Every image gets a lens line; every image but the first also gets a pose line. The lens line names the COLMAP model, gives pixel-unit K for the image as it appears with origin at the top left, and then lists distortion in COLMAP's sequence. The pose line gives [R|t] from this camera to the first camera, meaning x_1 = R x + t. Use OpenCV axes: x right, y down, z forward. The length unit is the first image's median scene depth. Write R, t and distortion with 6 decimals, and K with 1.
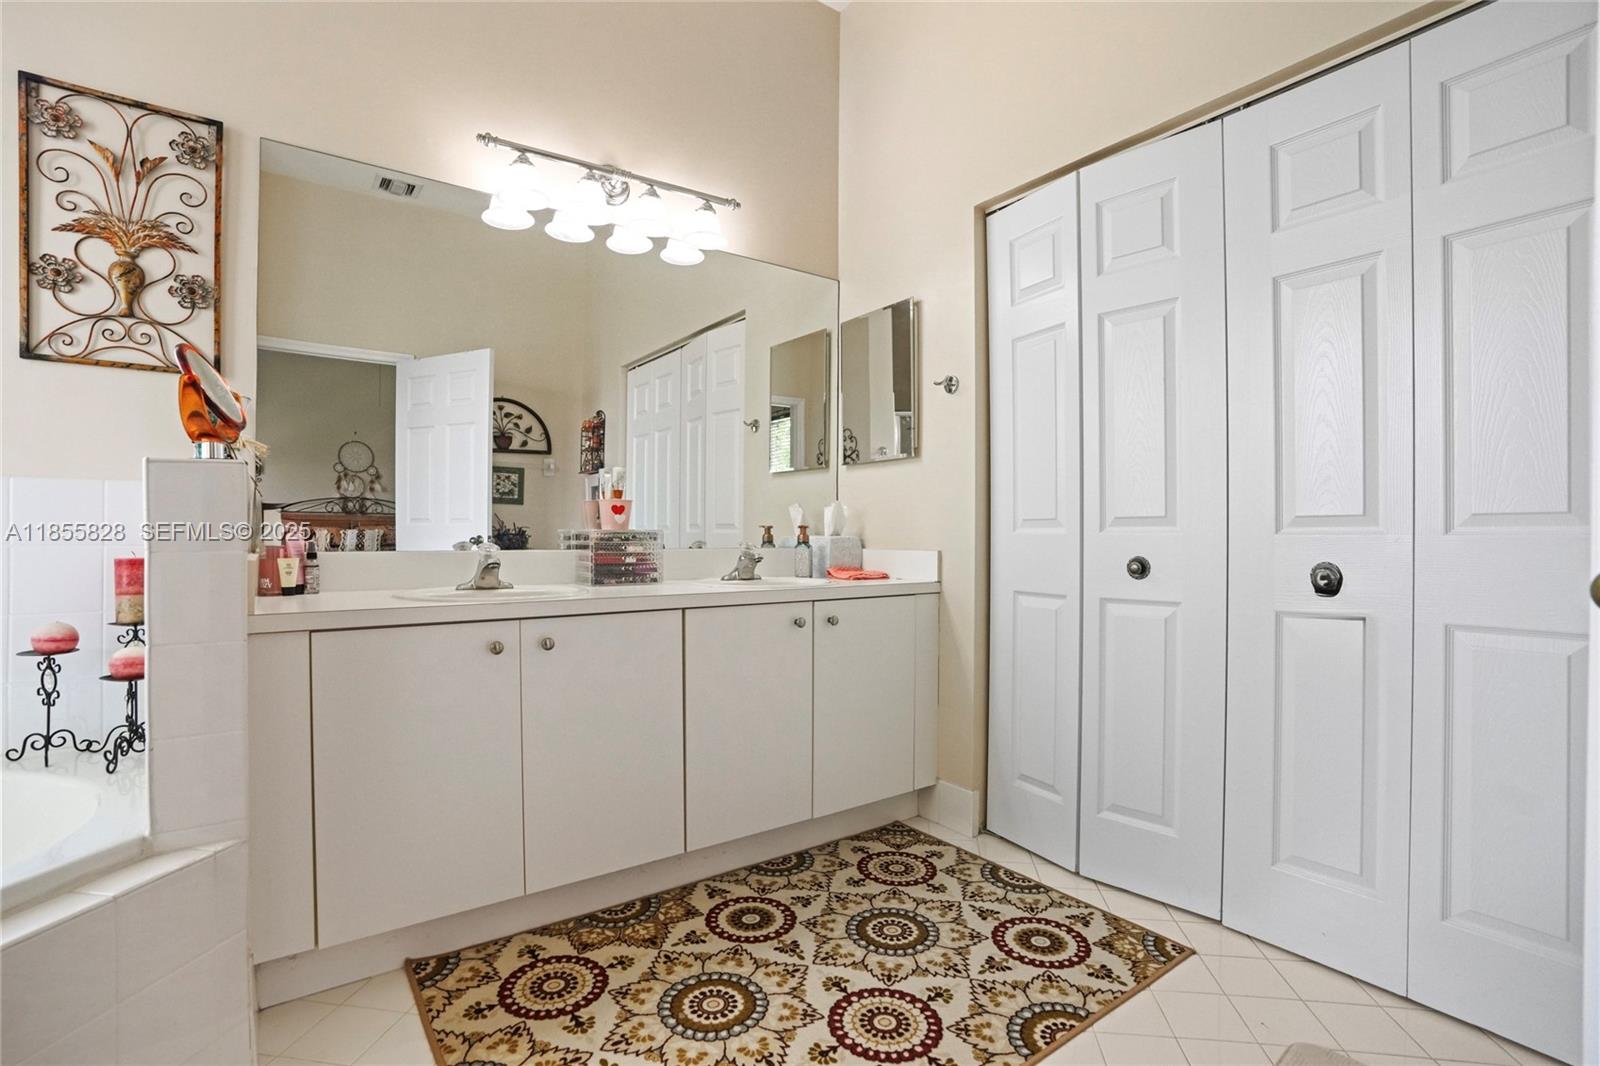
lens RADIAL K [[752.8, 0, 824.4], [0, 752.8, 534.8], [0, 0, 1]] dist [-0.061382, 0.020053]
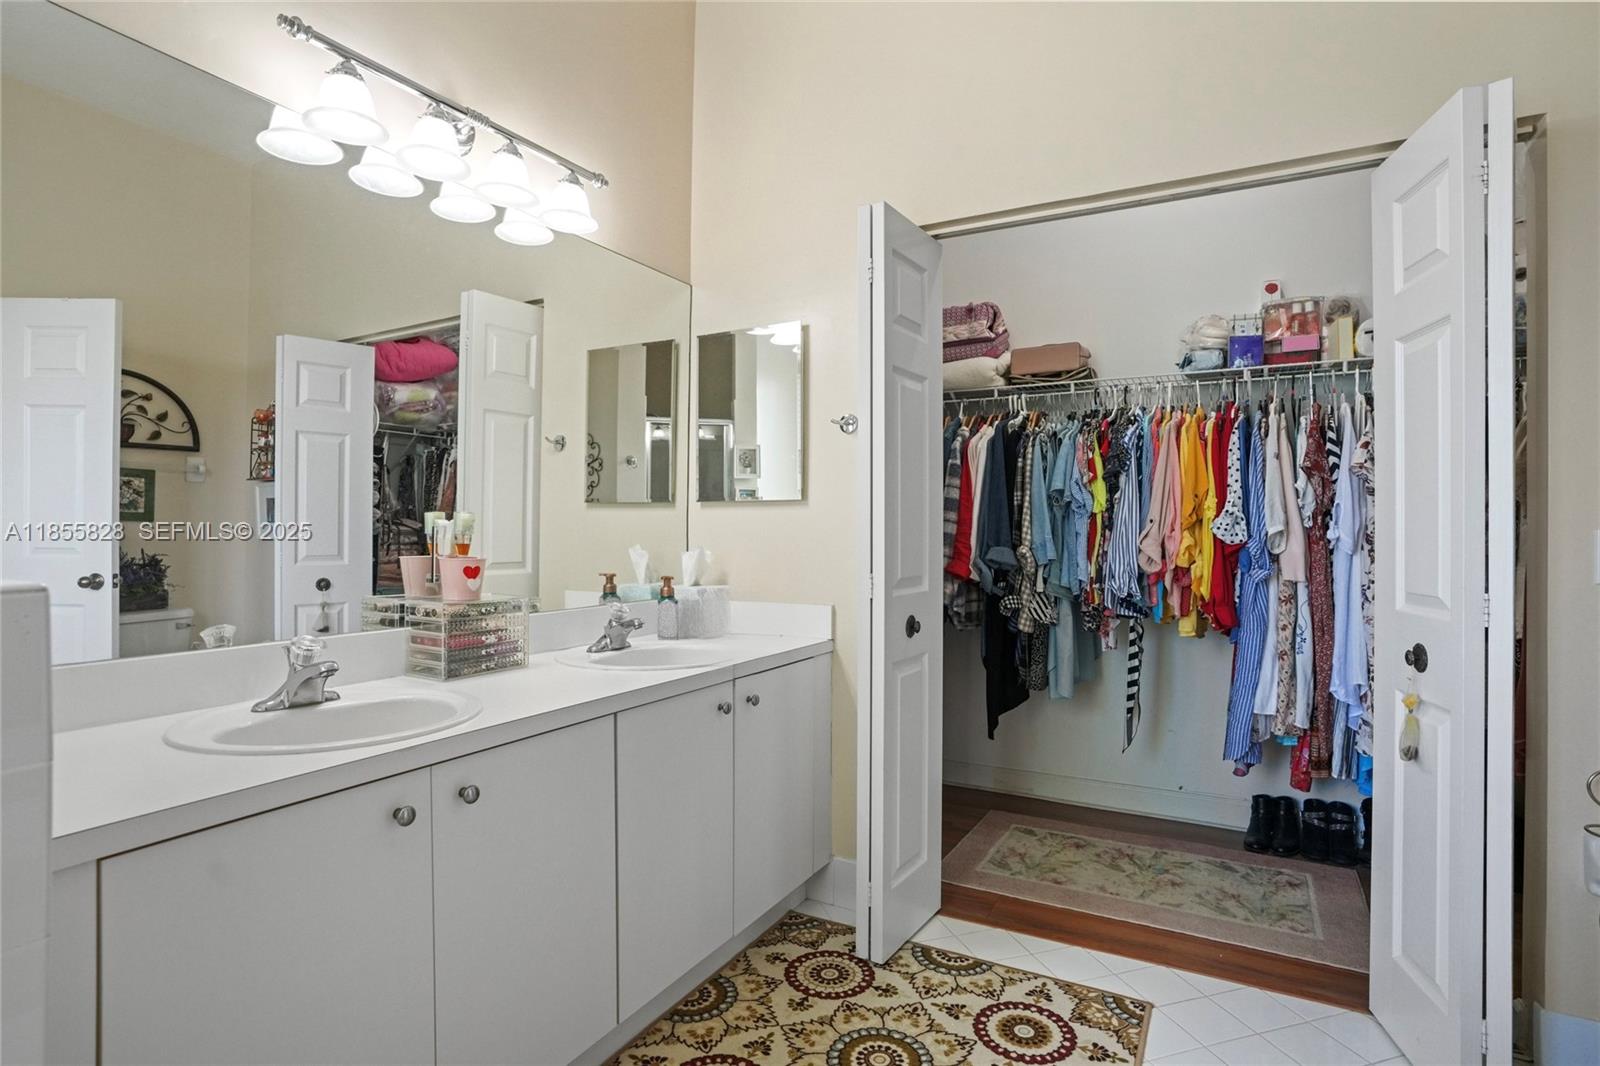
lens RADIAL K [[781.5, 0, 835.3], [0, 781.5, 532.3], [0, 0, 1]] dist [-0.052937, 0.012513]
pose [[0.905219, 0.005104, 0.424914, -0.297458], [-0.005199, 0.999986, -0.000937, -0.080620], [-0.424913, -0.001361, 0.905233, 0.171100]]
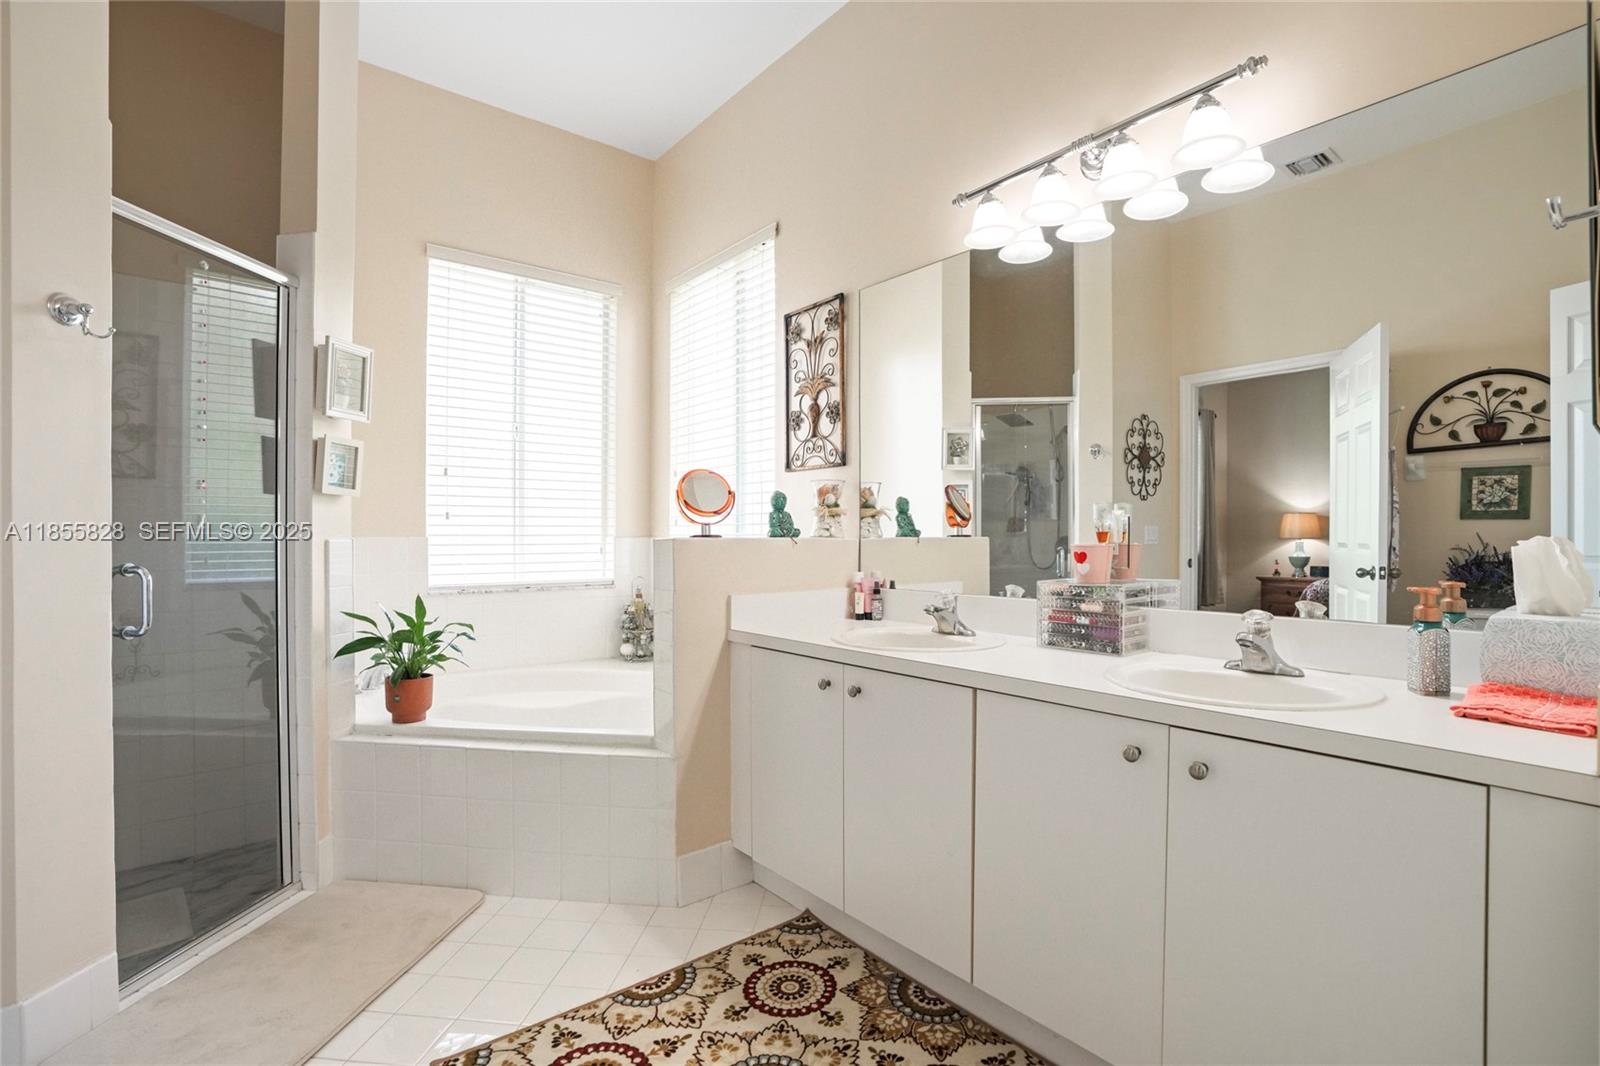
lens RADIAL K [[752.8, 0, 797.1], [0, 752.8, 535.6], [0, 0, 1]] dist [-0.061382, 0.020053]
pose [[0.013698, -0.002111, -0.999904, 0.619060], [0.004780, 0.999986, -0.002046, -0.066102], [0.999895, -0.004751, 0.013708, 0.796880]]
